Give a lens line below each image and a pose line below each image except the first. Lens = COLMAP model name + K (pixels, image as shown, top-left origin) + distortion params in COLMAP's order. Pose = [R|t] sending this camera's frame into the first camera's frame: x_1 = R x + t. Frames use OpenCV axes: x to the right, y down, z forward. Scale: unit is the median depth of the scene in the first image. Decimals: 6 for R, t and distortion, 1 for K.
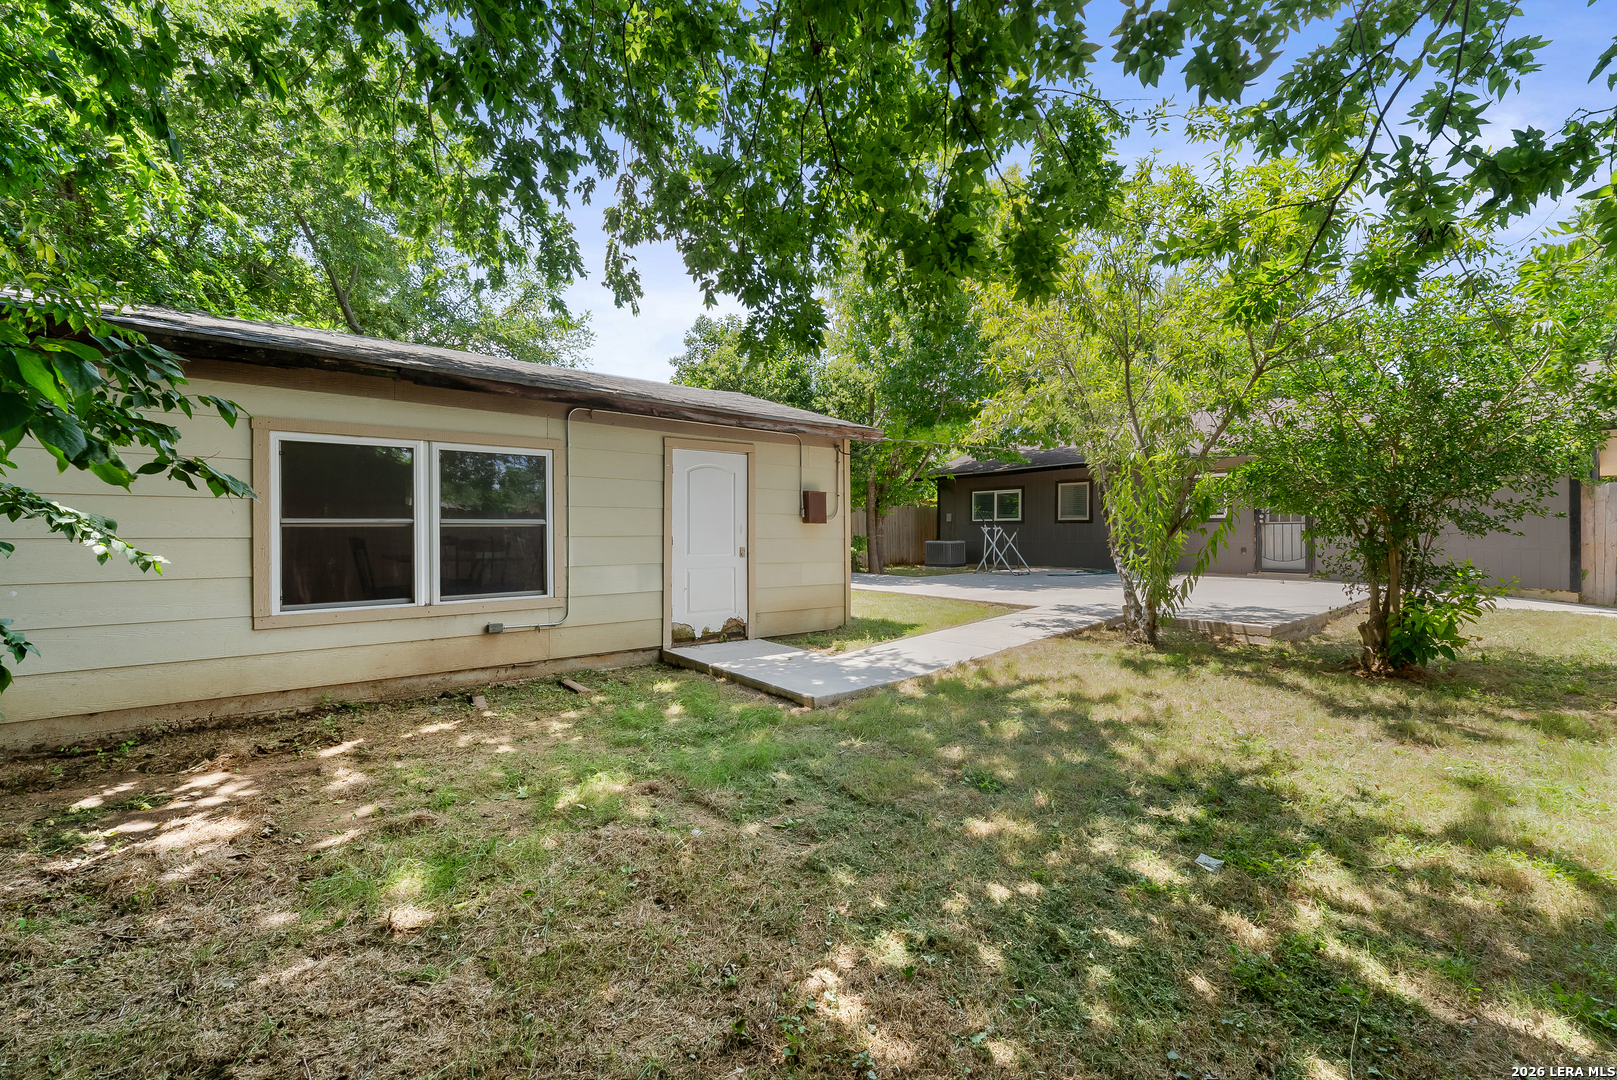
lens RADIAL K [[673.9, 0, 814.3], [0, 673.9, 535.9], [0, 0, 1]] dist [-0.001056, 0.000187]
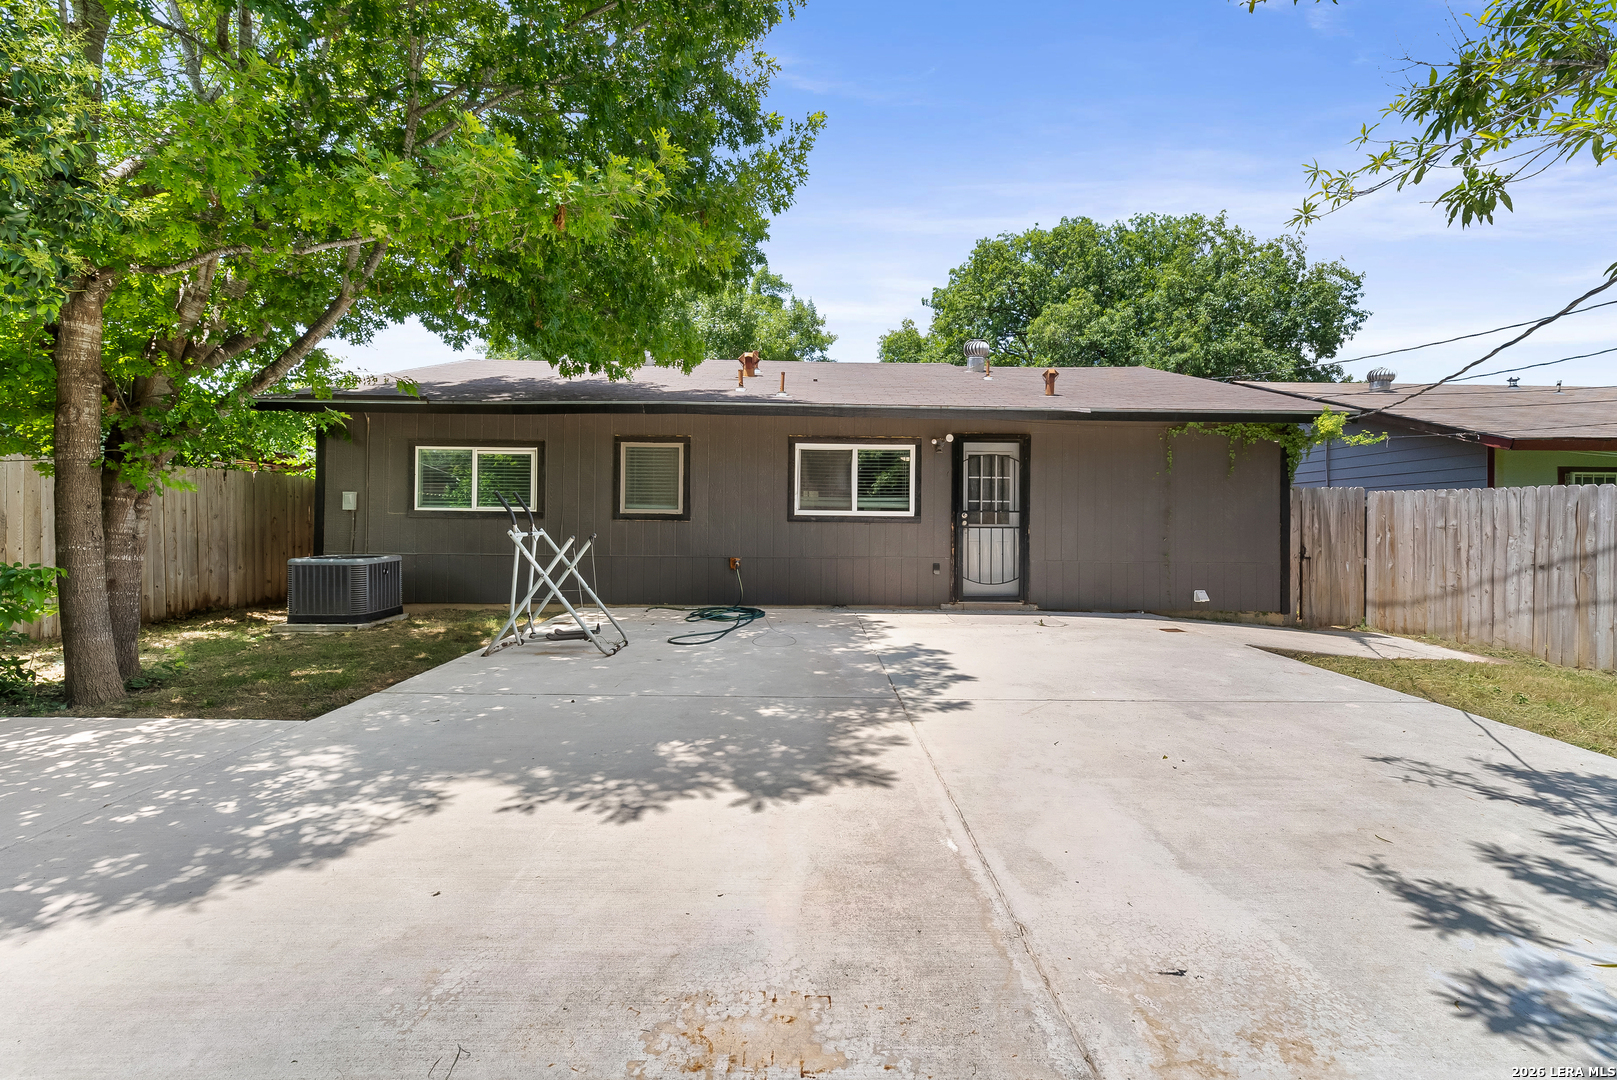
lens RADIAL K [[673.9, 0, 814.3], [0, 673.9, 535.9], [0, 0, 1]] dist [-0.001056, 0.000187]
pose [[0.642041, -0.006722, 0.766641, 0.068849], [-0.005840, 0.999890, 0.013659, -0.015138], [-0.766648, -0.013247, 0.641930, 0.619829]]
